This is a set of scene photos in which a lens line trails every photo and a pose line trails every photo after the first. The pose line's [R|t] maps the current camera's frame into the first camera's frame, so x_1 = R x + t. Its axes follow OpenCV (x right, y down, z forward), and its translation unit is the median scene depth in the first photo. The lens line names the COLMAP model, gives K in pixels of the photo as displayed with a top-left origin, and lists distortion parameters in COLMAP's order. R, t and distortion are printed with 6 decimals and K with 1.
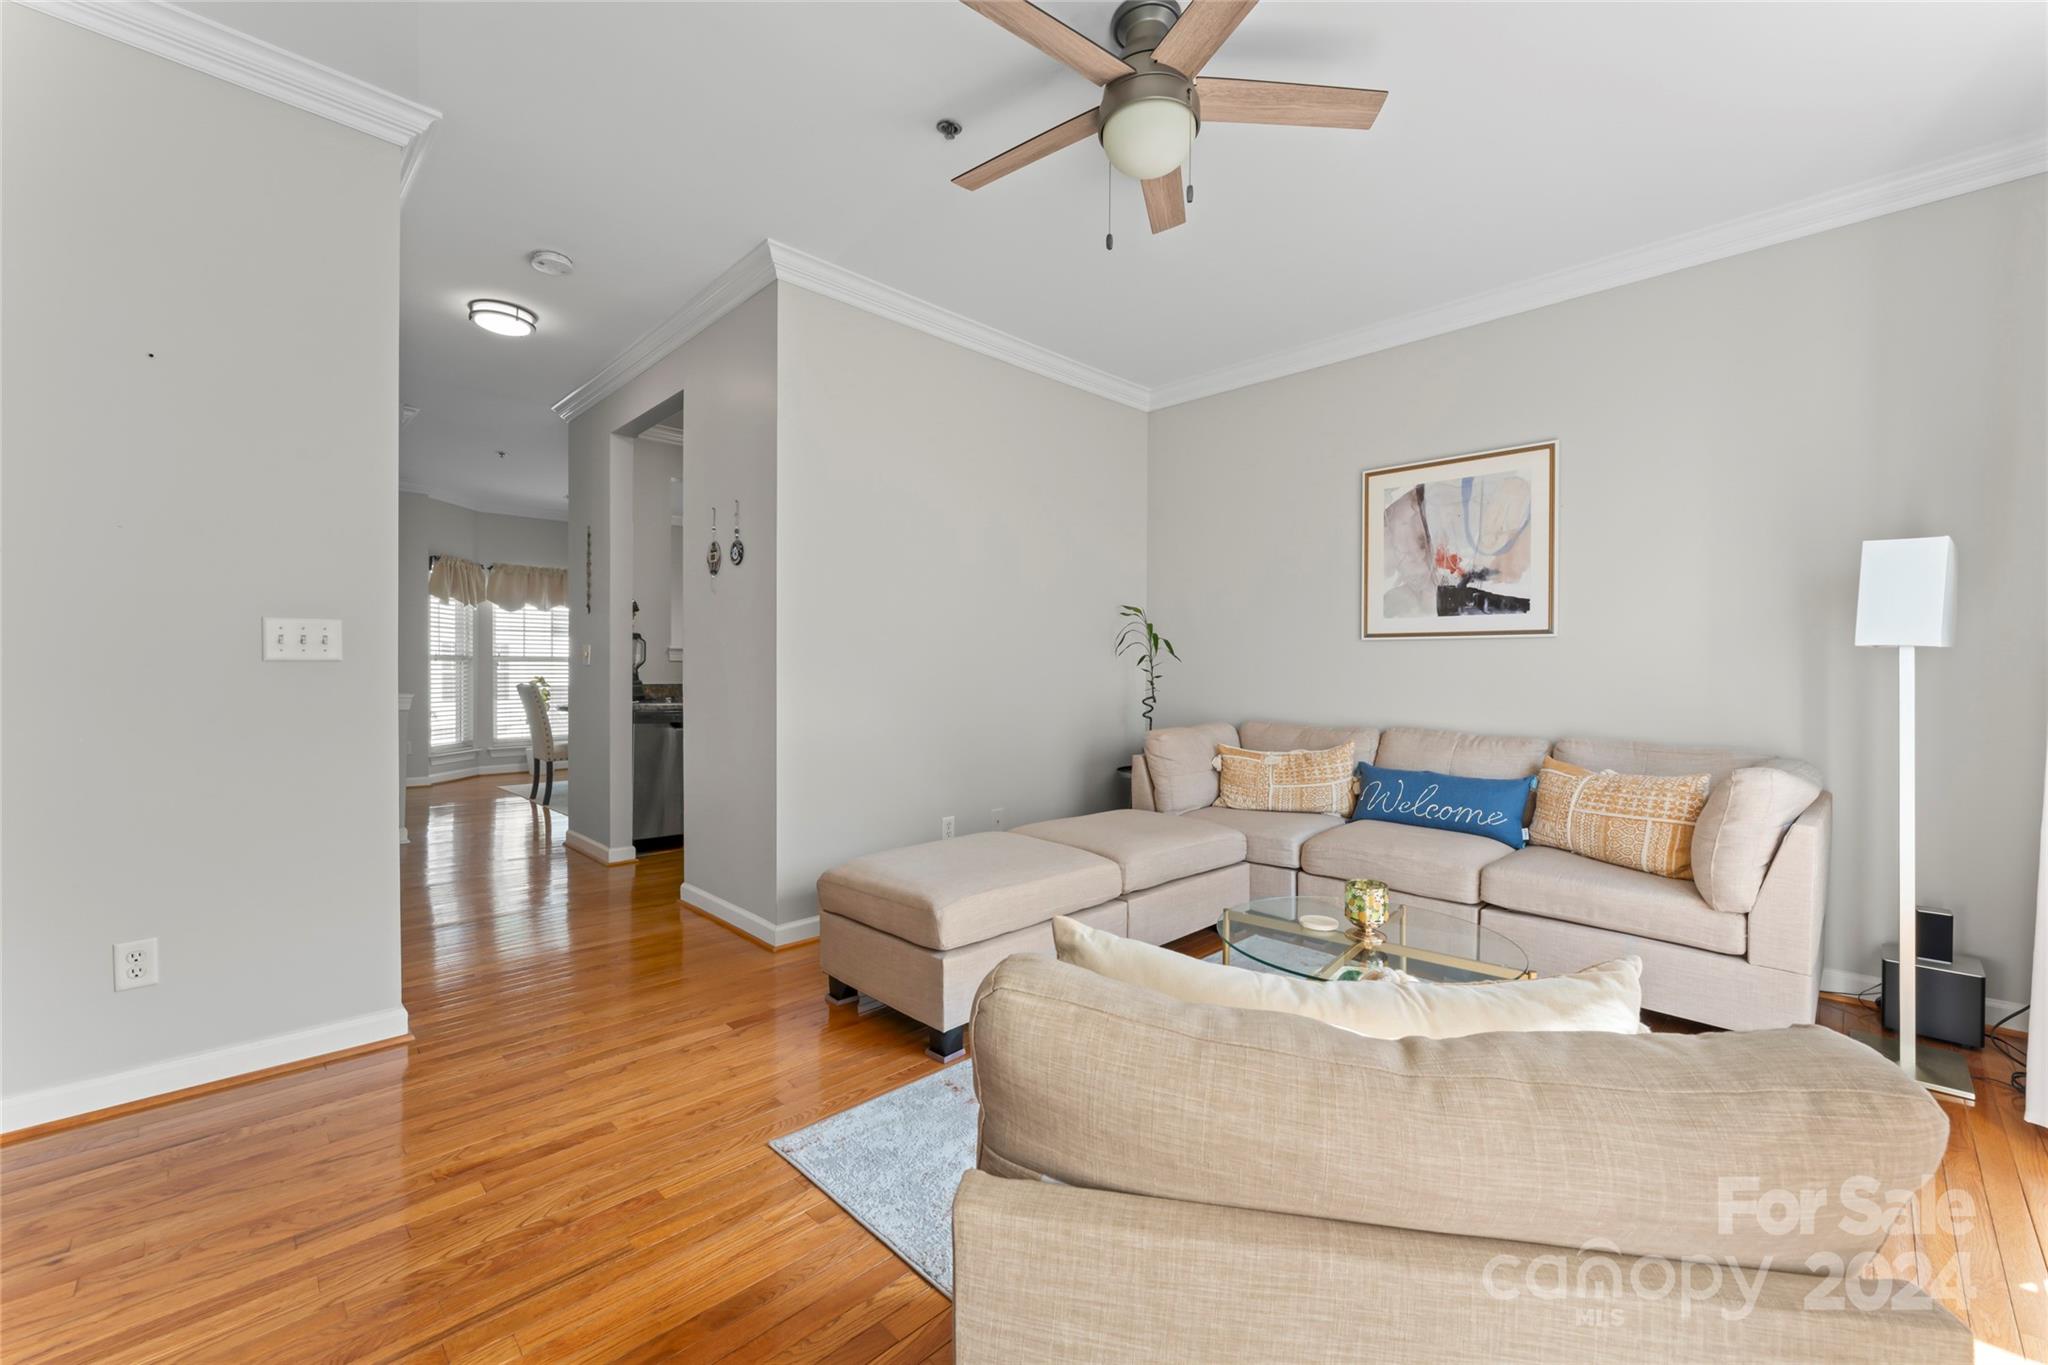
lens RADIAL K [[826.8, 0, 1008.2], [0, 826.8, 678.1], [0, 0, 1]] dist [0.000383, 0.000129]
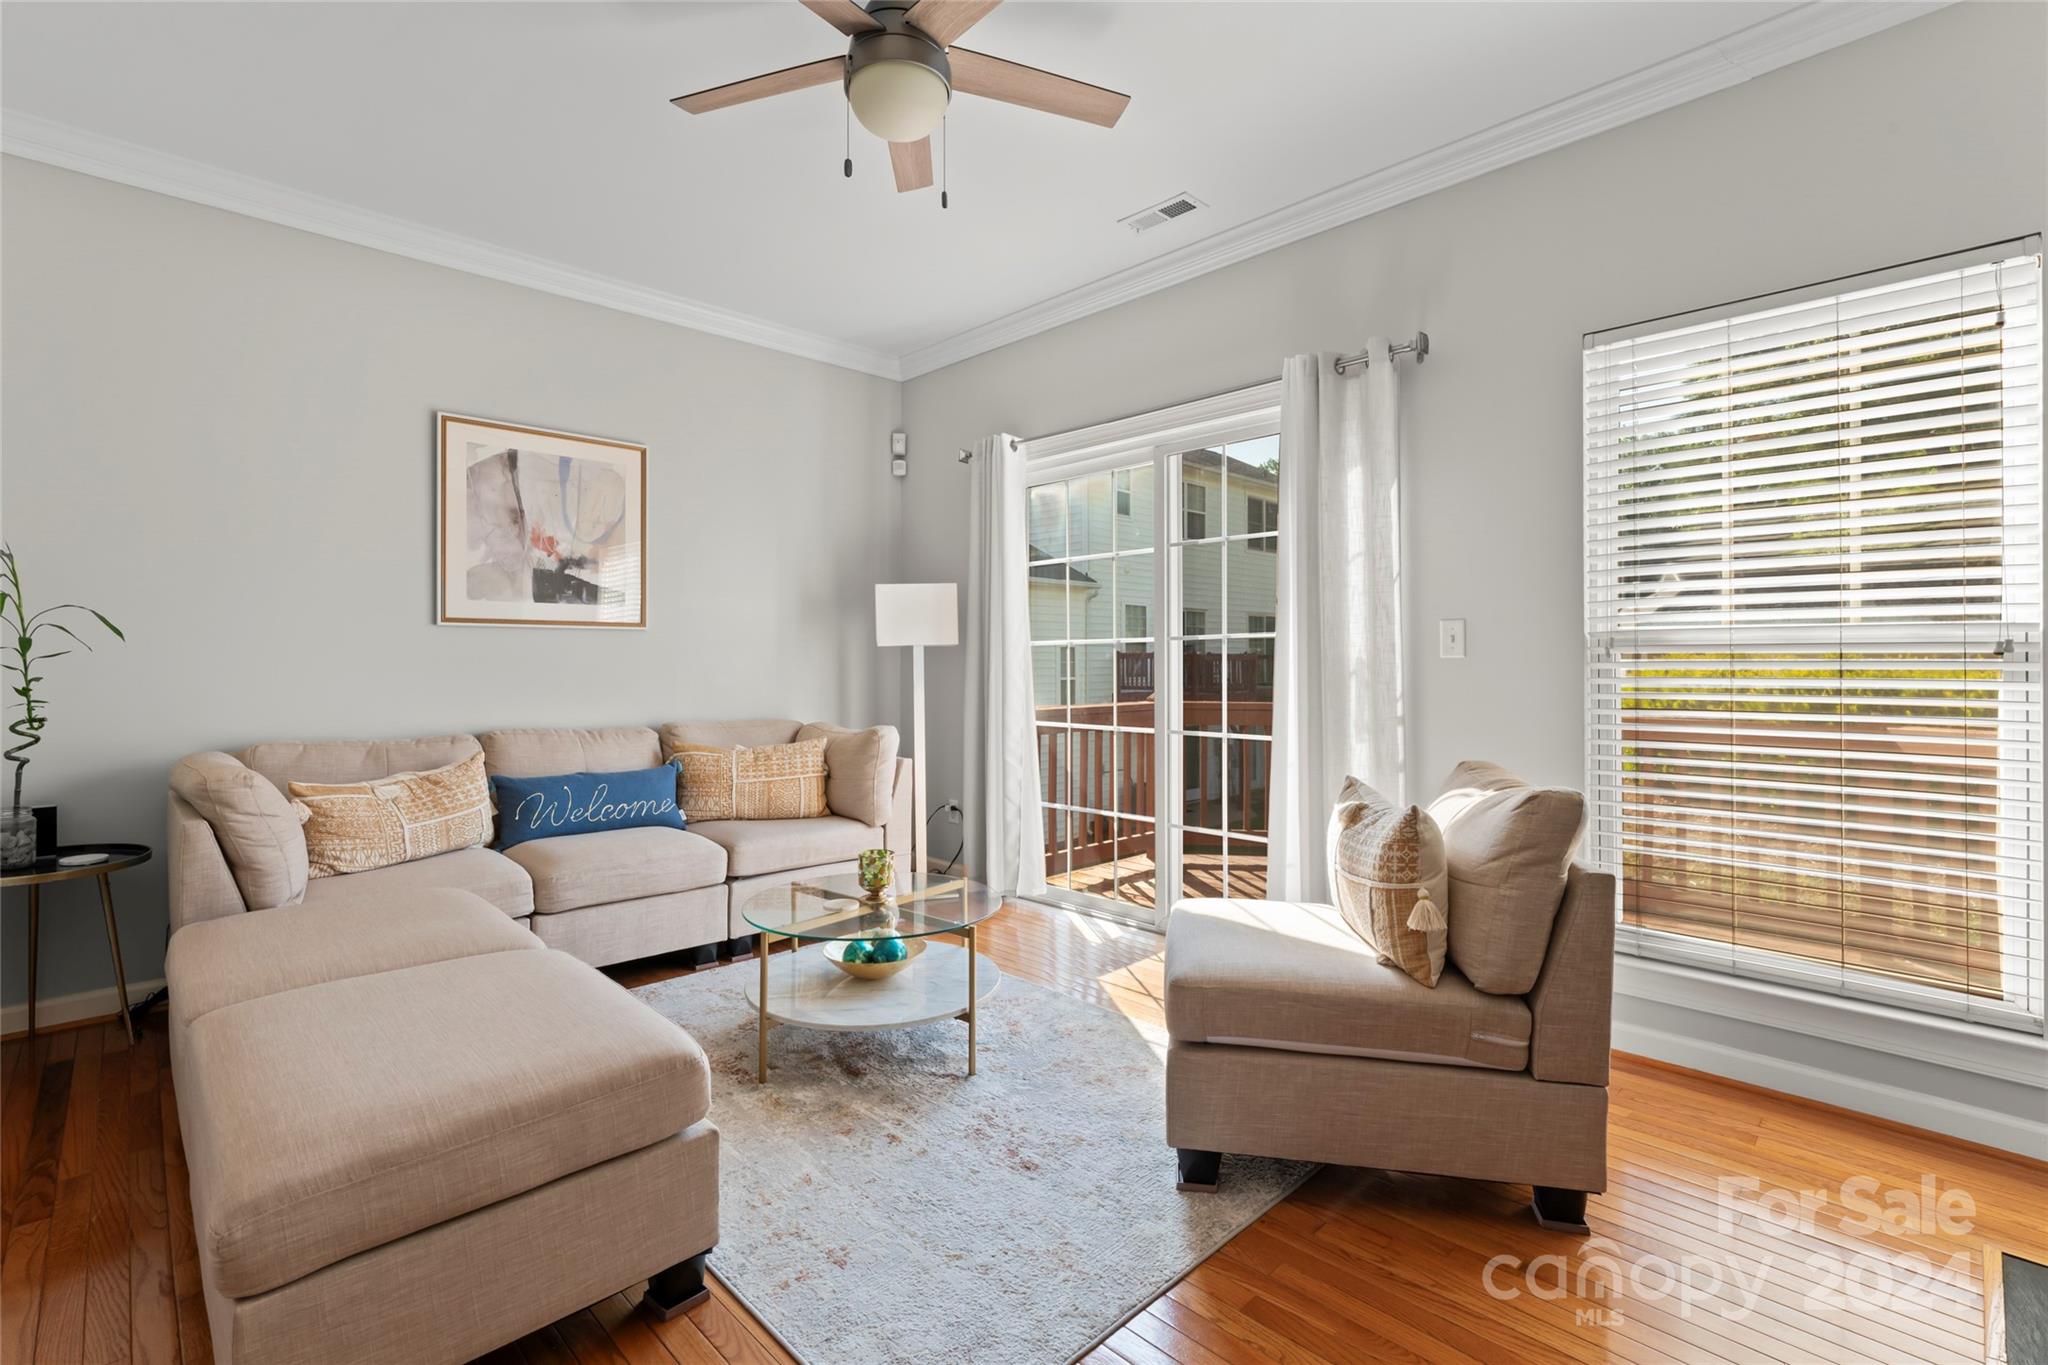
lens RADIAL K [[922.8, 0, 1027.6], [0, 922.8, 663.0], [0, 0, 1]] dist [-0.001579, -0.000188]
pose [[-0.012553, -0.007190, 0.999895, -0.489258], [0.013483, 0.999882, 0.007359, -0.009312], [-0.999830, 0.013574, -0.012455, 0.482192]]
